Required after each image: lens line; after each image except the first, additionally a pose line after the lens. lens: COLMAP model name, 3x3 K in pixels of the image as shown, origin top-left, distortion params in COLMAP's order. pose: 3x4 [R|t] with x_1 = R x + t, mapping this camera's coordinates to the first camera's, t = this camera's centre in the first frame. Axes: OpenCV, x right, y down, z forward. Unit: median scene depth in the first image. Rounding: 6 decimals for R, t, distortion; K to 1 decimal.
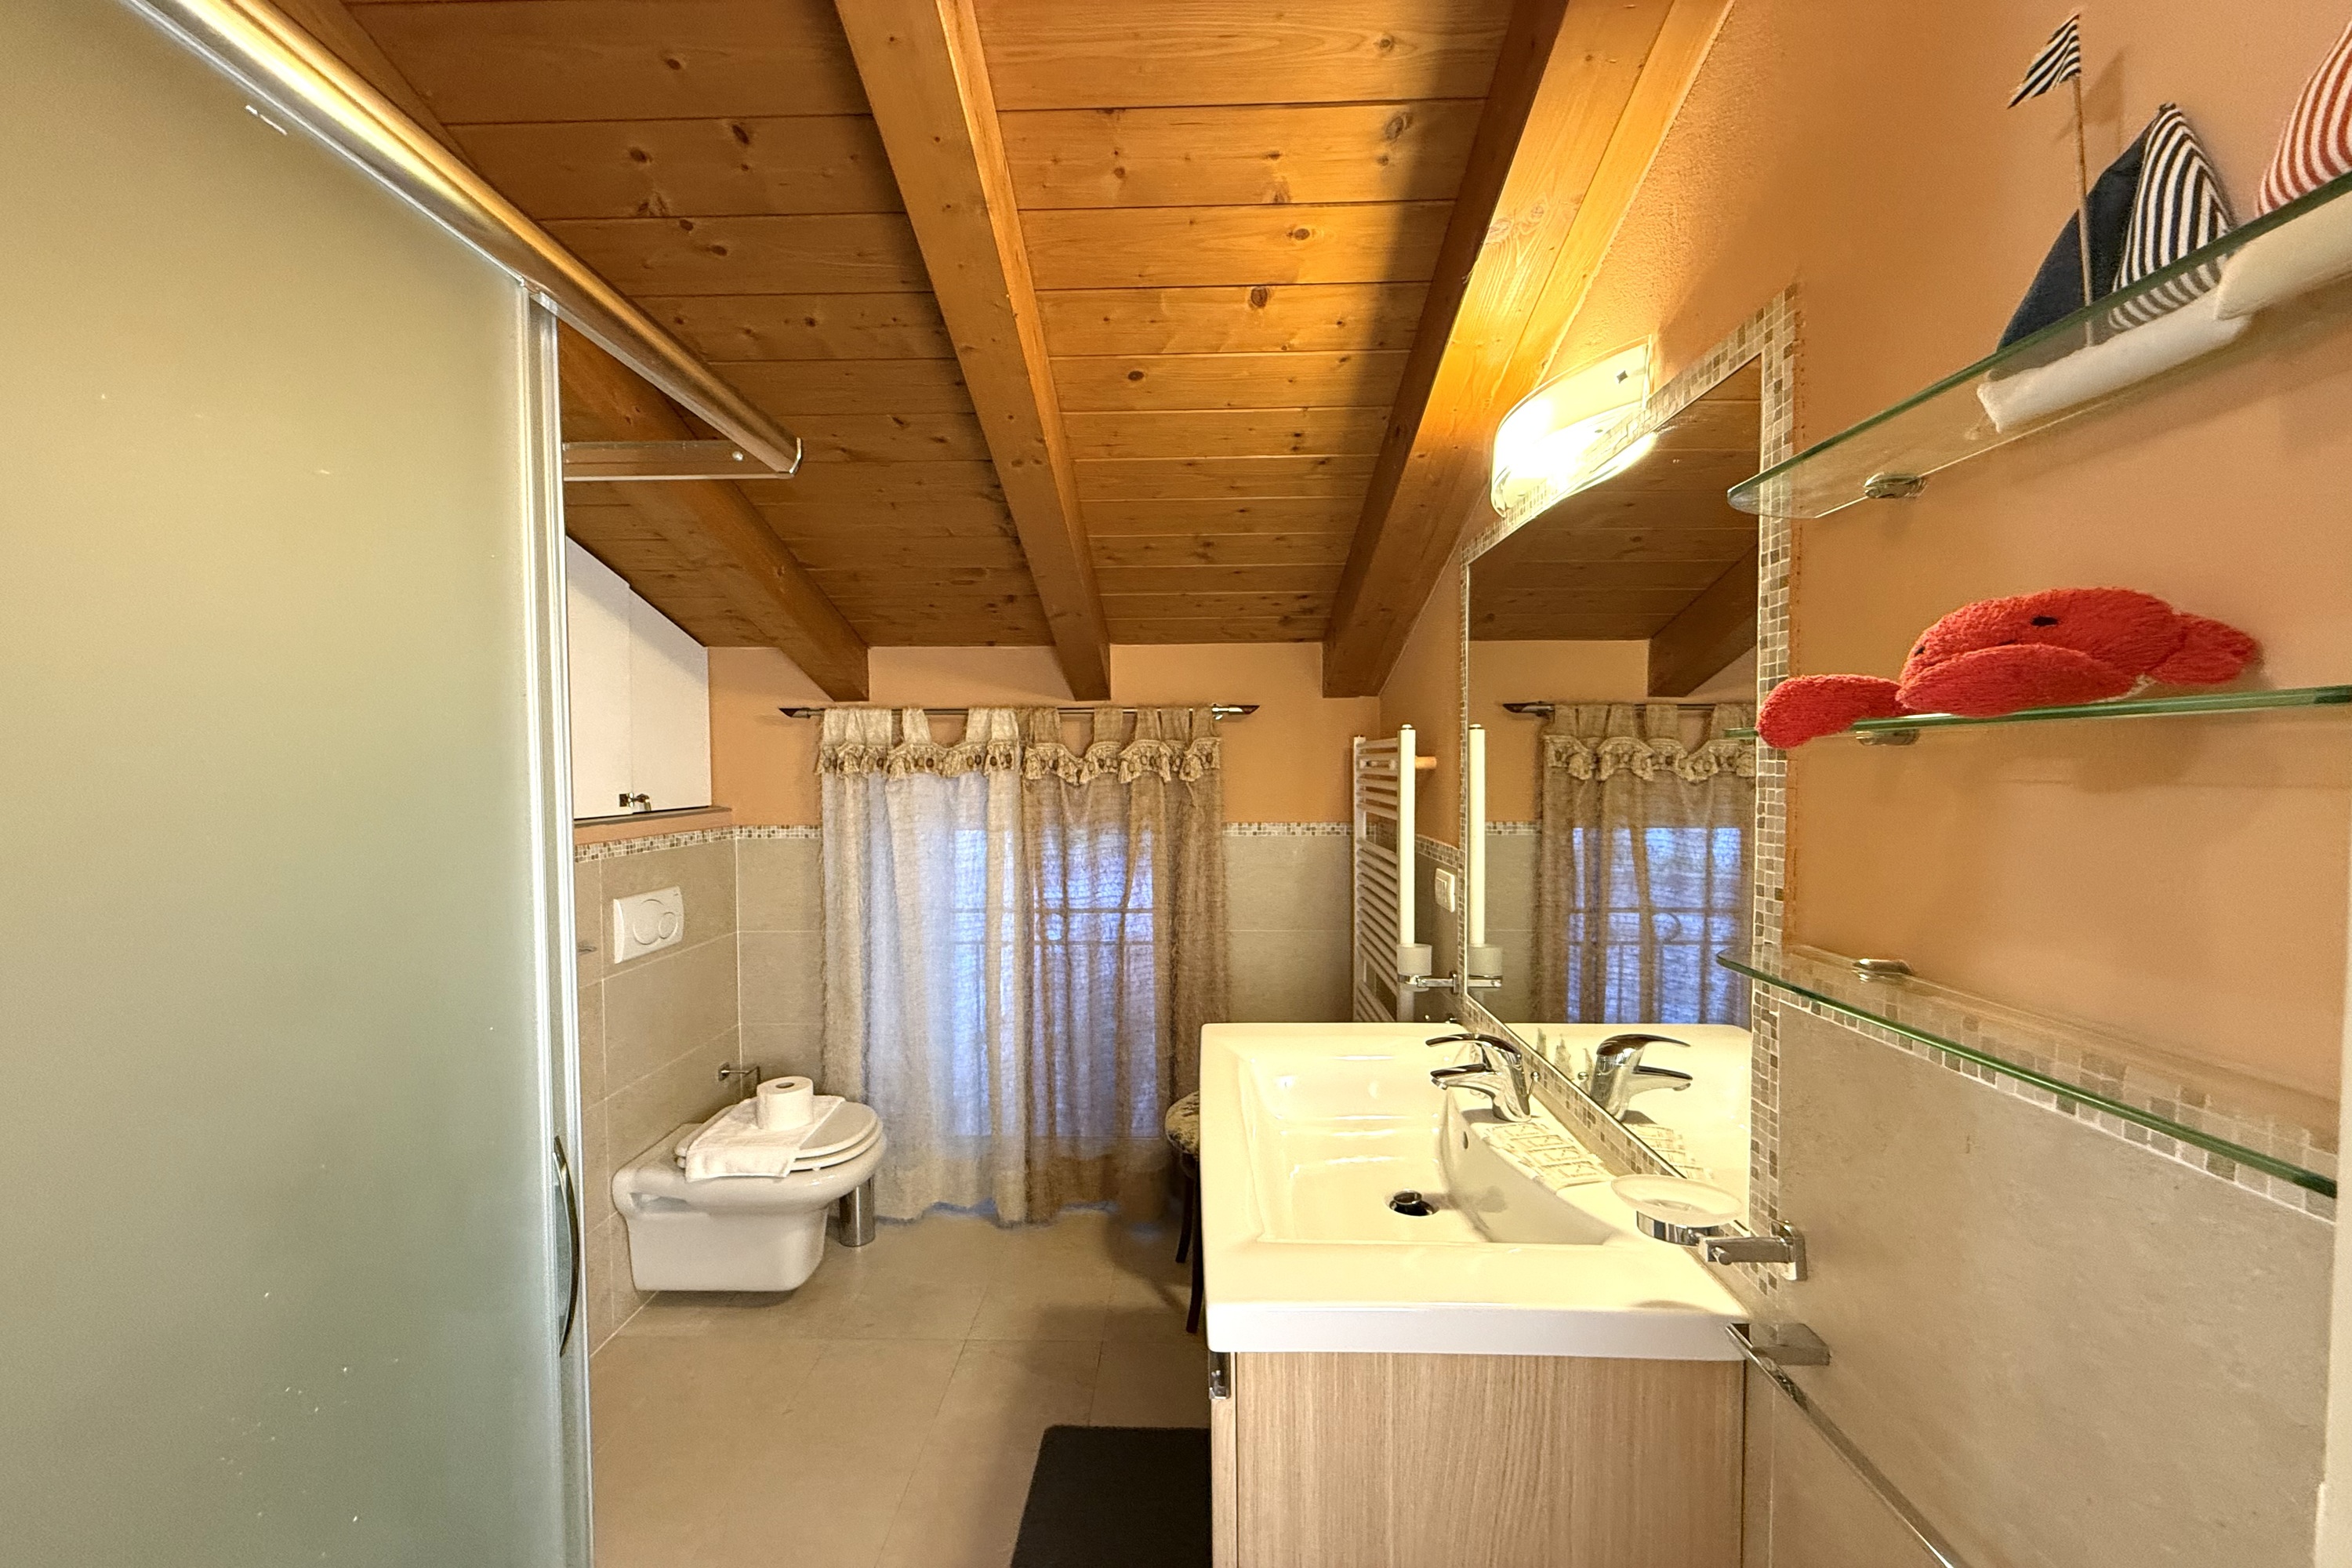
lens RADIAL K [[939.6, 0, 1171.0], [0, 939.6, 791.0], [0, 0, 1]] dist [0.000594, 0.000370]
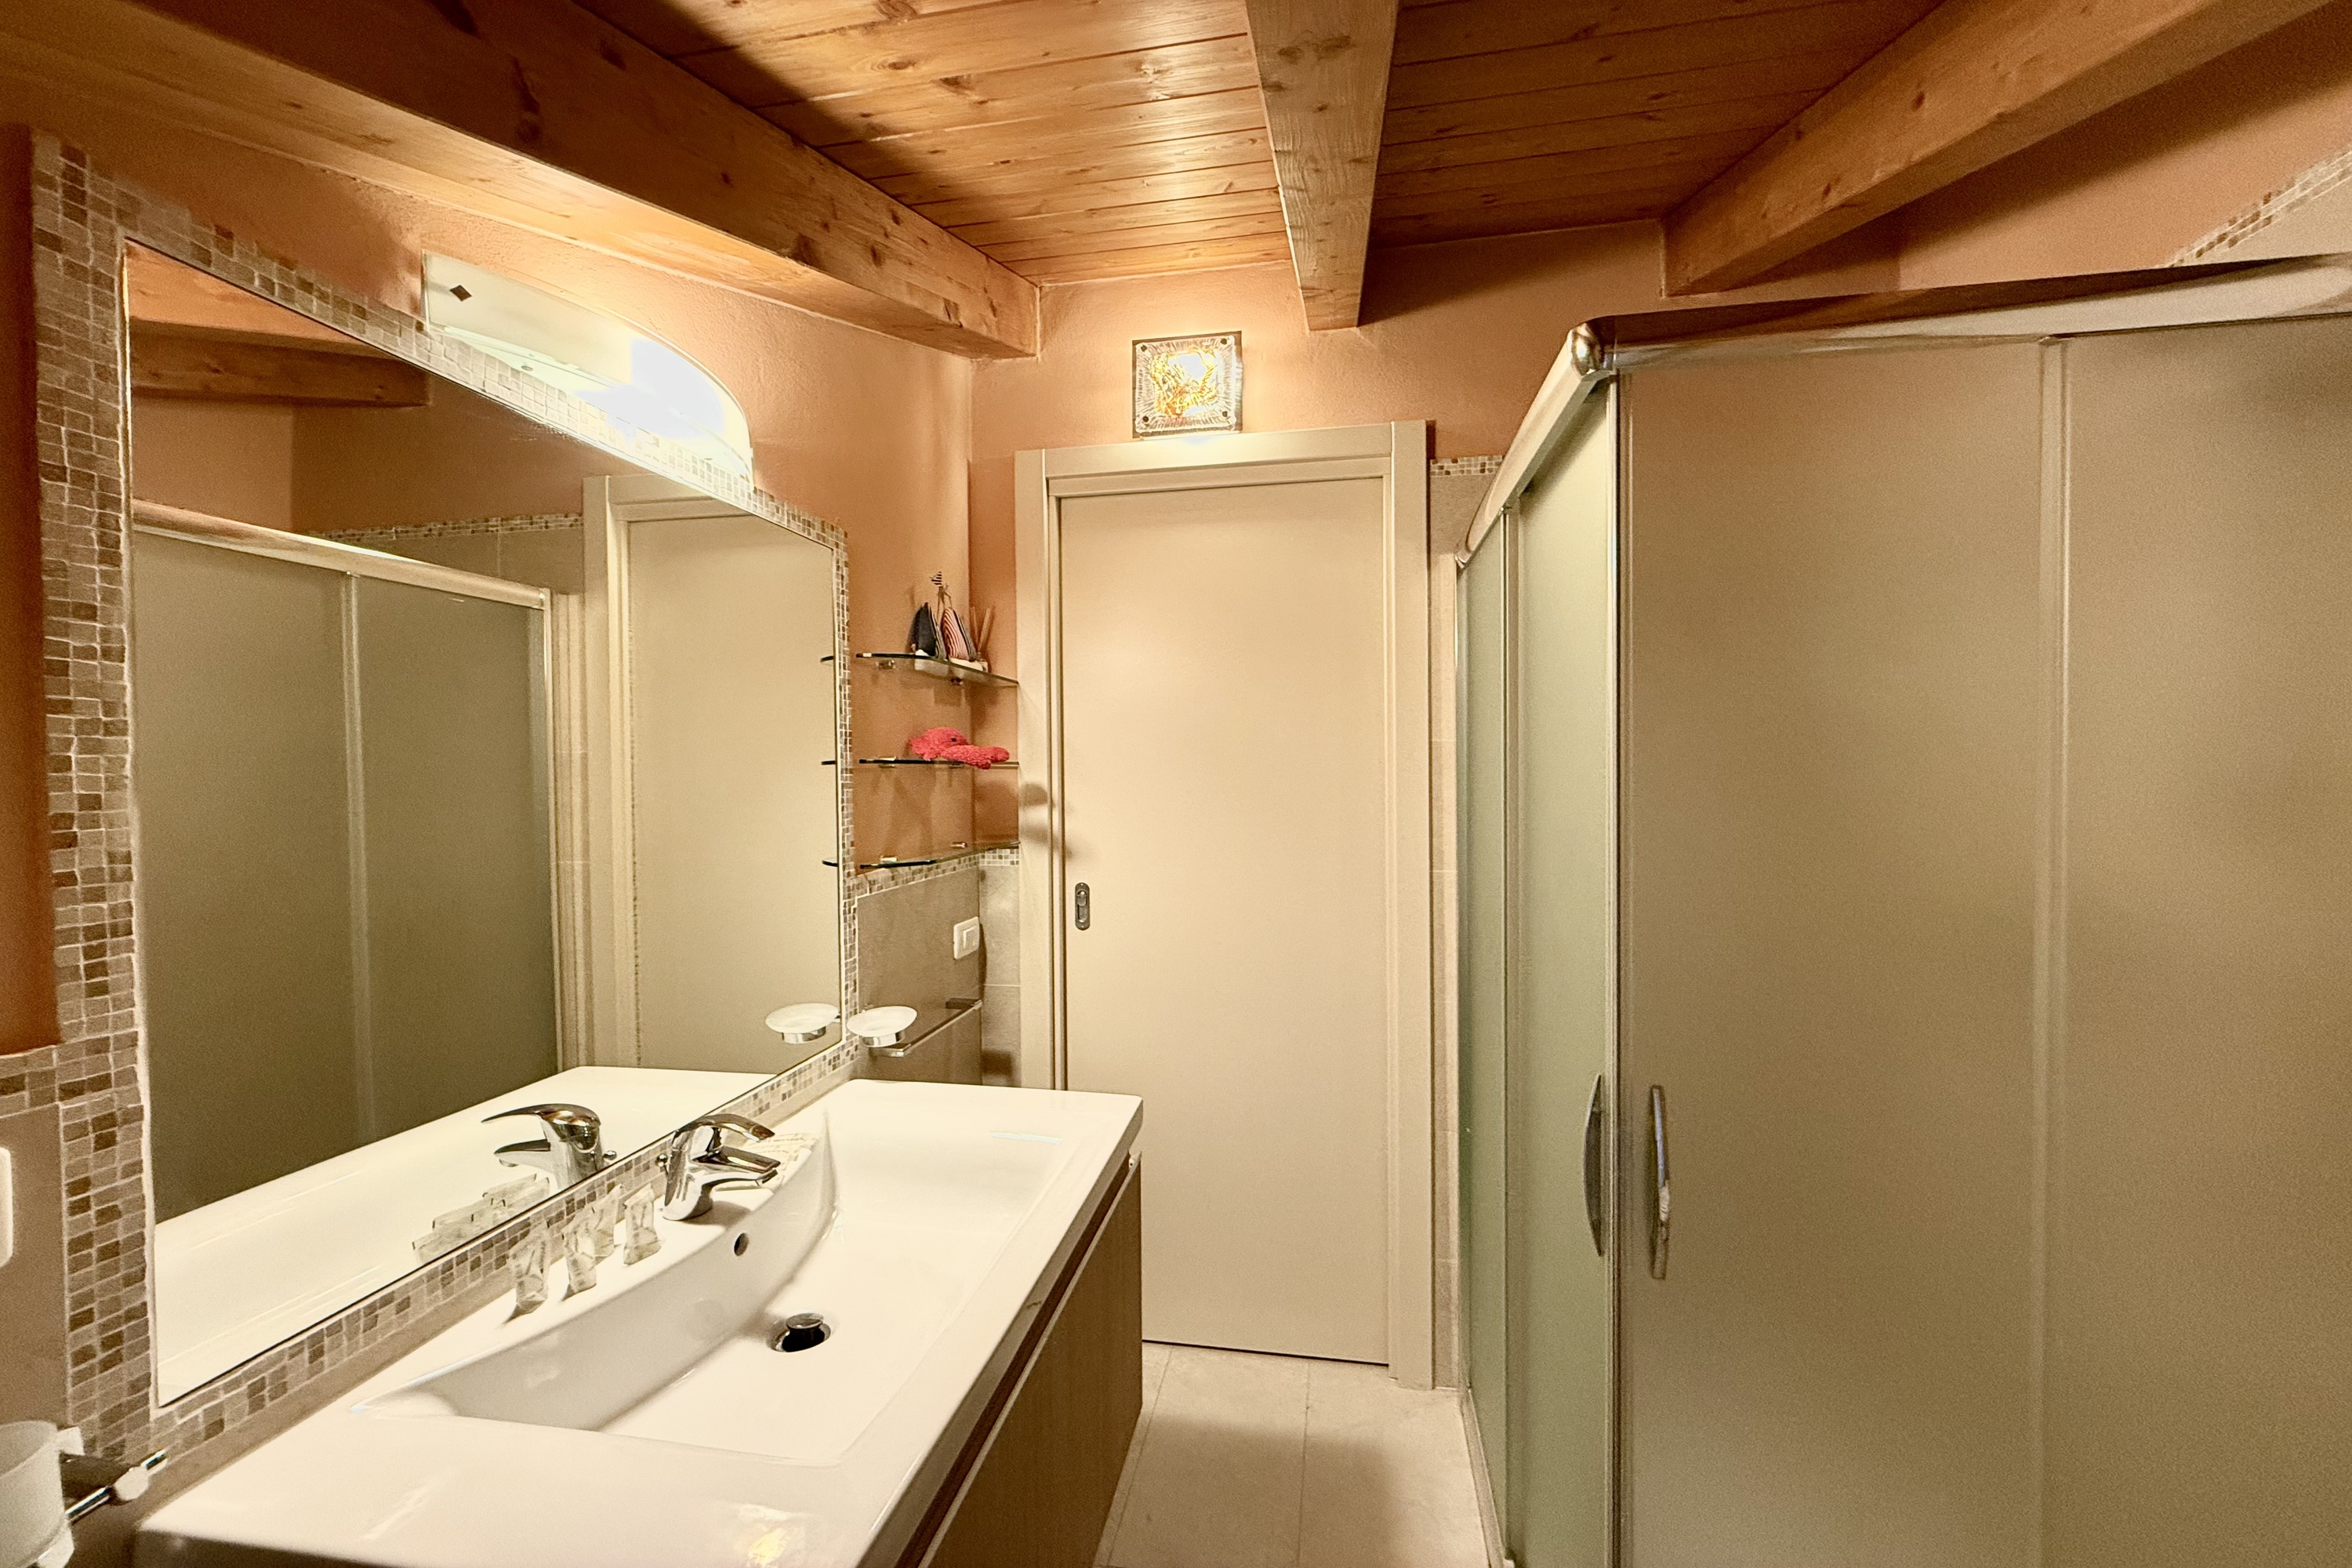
lens RADIAL K [[939.6, 0, 1171.0], [0, 939.6, 791.0], [0, 0, 1]] dist [0.000594, 0.000370]
pose [[-0.987739, 0.015744, 0.155321, -0.293581], [0.024296, 0.998282, 0.053319, -0.084083], [-0.154214, 0.056439, -0.986424, 2.761101]]
